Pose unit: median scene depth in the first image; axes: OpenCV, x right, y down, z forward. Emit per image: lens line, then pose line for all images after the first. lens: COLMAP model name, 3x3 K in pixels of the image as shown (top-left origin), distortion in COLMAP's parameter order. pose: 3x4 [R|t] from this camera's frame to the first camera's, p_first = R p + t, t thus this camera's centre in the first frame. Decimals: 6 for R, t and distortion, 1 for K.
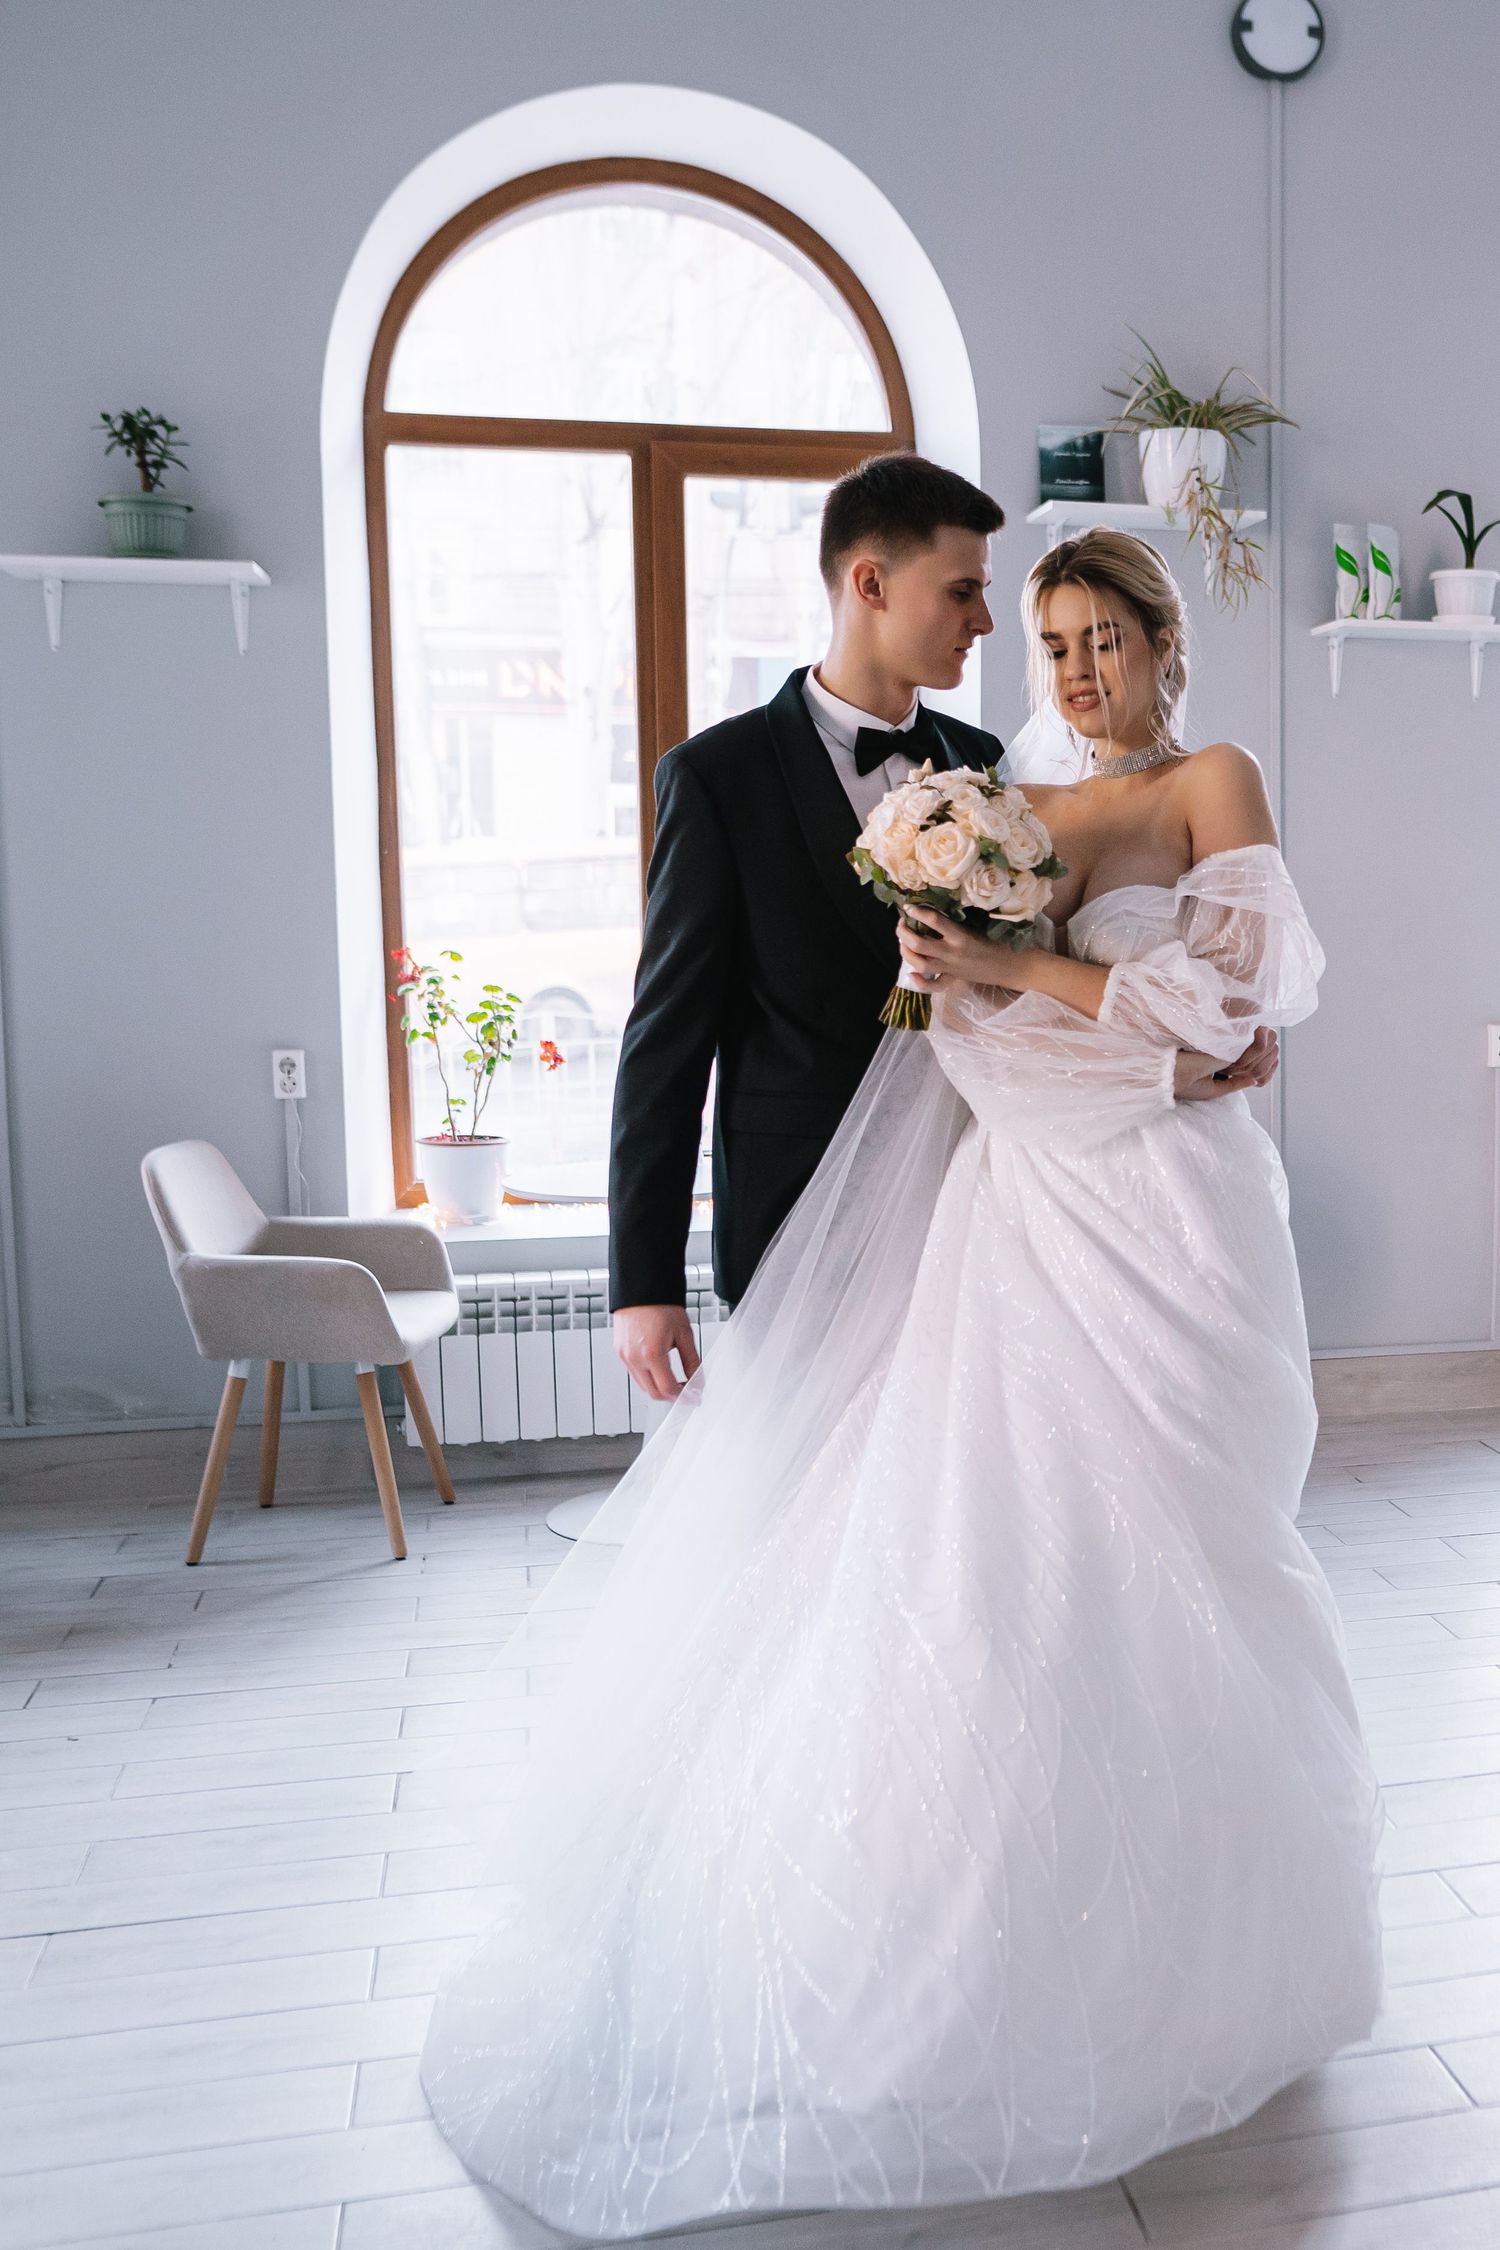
lens RADIAL K [[2355.1, 0, 1239.8], [0, 2355.1, 1121.9], [0, 0, 1]] dist [-0.061007, 0.049547]
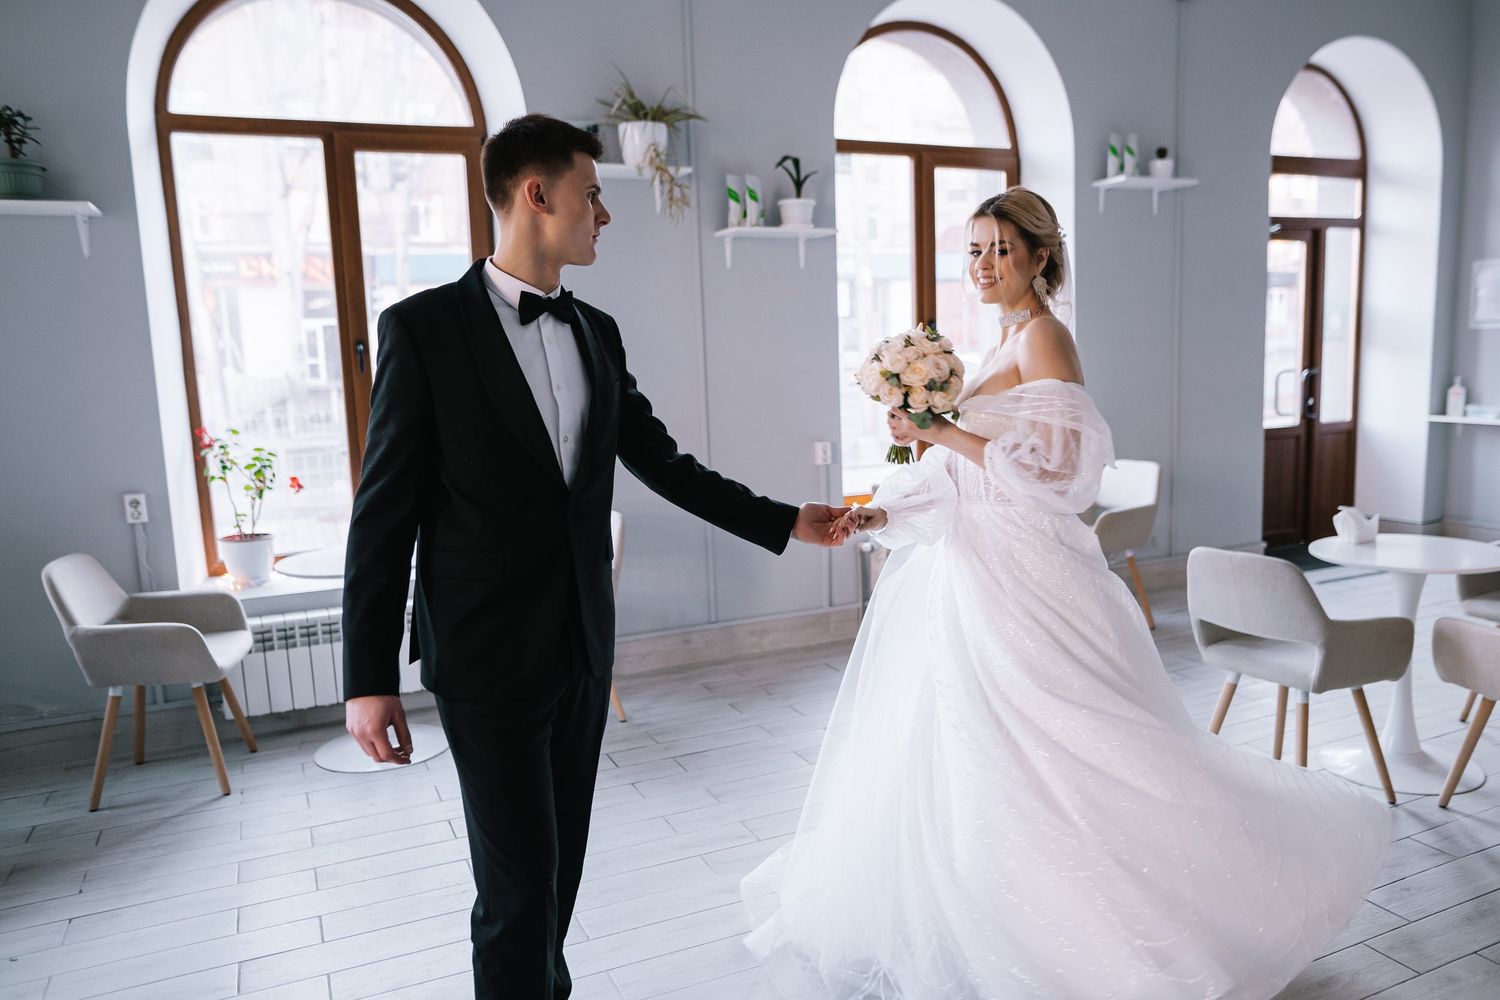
lens RADIAL K [[1098.4, 0, 792.0], [0, 1098.4, 505.3], [0, 0, 1]] dist [-0.052353, 0.046312]
pose [[0.986869, -0.053694, 0.152337, -0.056802], [0.048182, 0.998051, 0.039650, -0.030169], [-0.154169, -0.031789, 0.987533, 0.148176]]
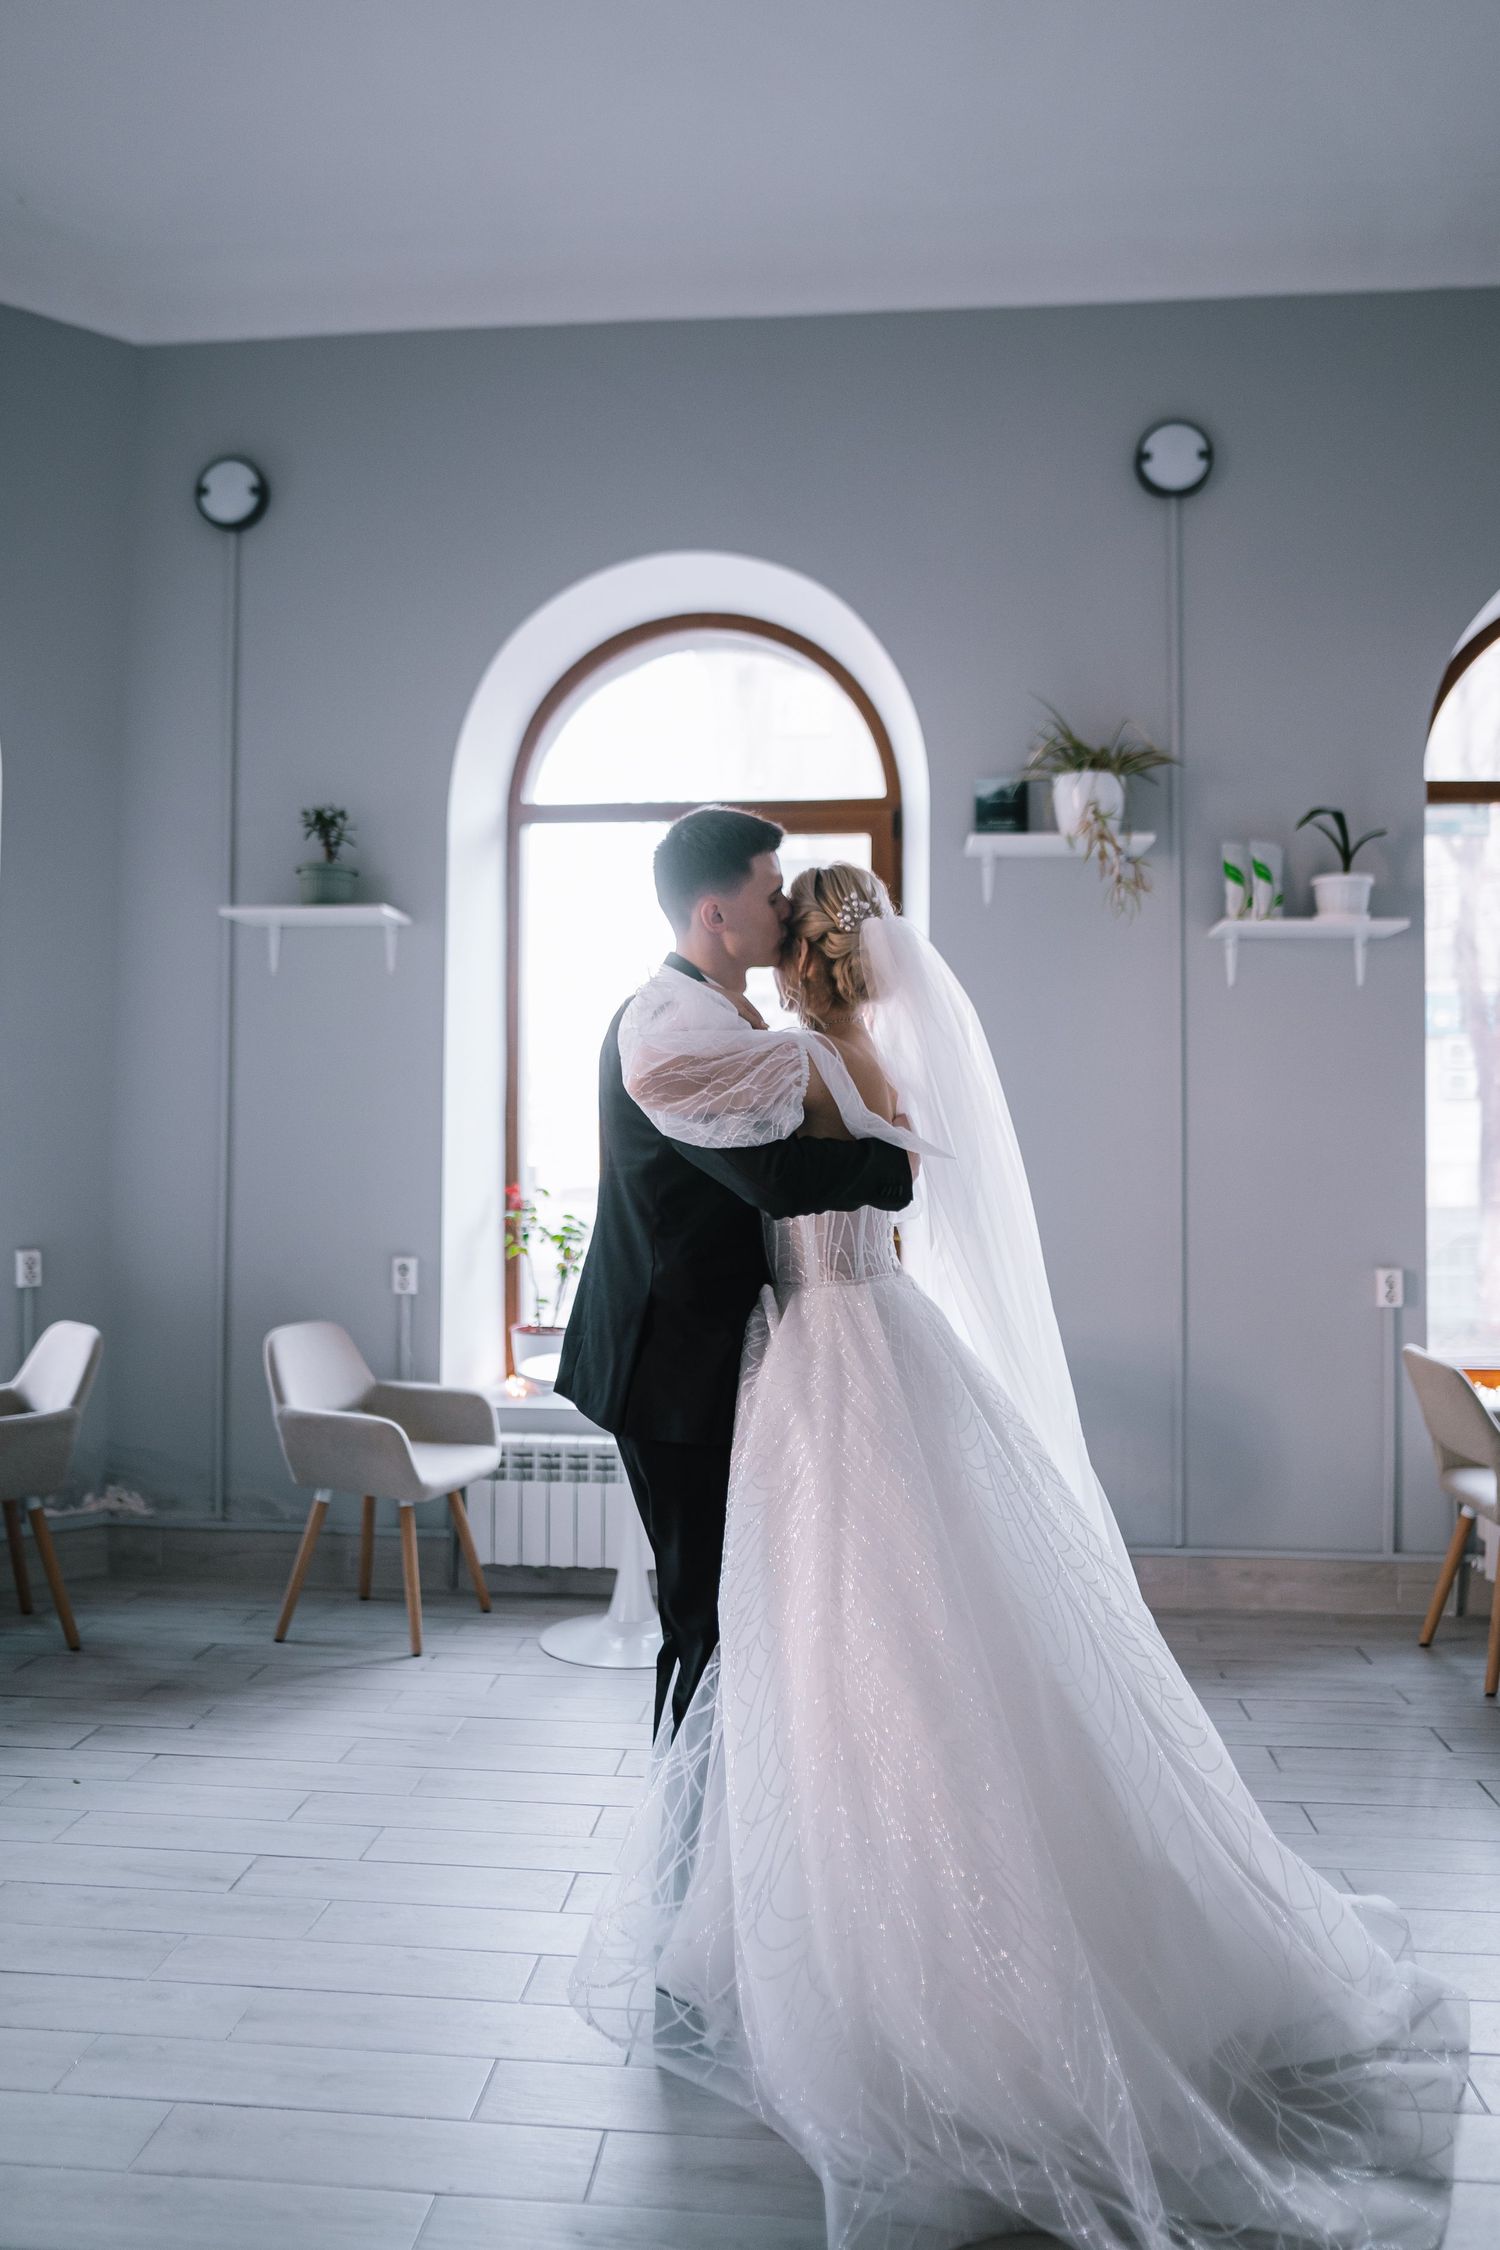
lens RADIAL K [[1631.8, 0, 748.2], [0, 1631.8, 1094.0], [0, 0, 1]] dist [-0.059358, 0.059320]
pose [[0.929281, -0.005748, -0.369329, 0.128036], [-0.044903, 0.990705, -0.128401, -0.012183], [0.366634, 0.135905, 0.920386, 0.179721]]
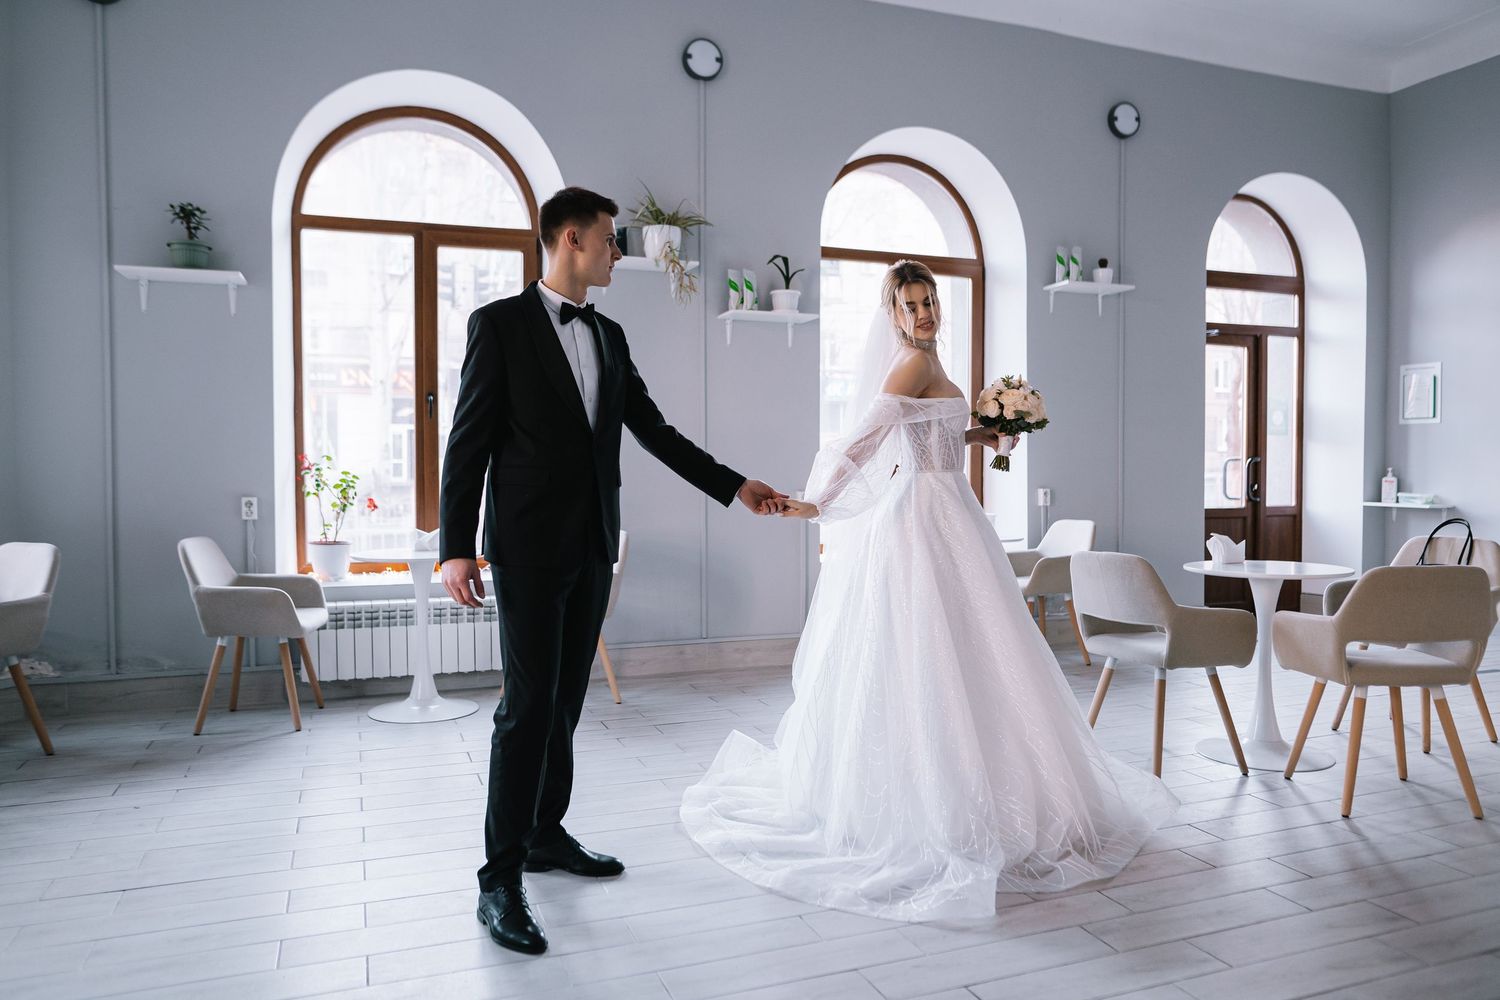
lens RADIAL K [[1033.3, 0, 745.4], [0, 1033.3, 493.9], [0, 0, 1]] dist [-0.056875, 0.053634]
pose [[0.997240, -0.003546, 0.074163, -0.019289], [0.009499, 0.996744, -0.080073, 0.045368], [-0.073638, 0.080556, 0.994026, 0.023750]]
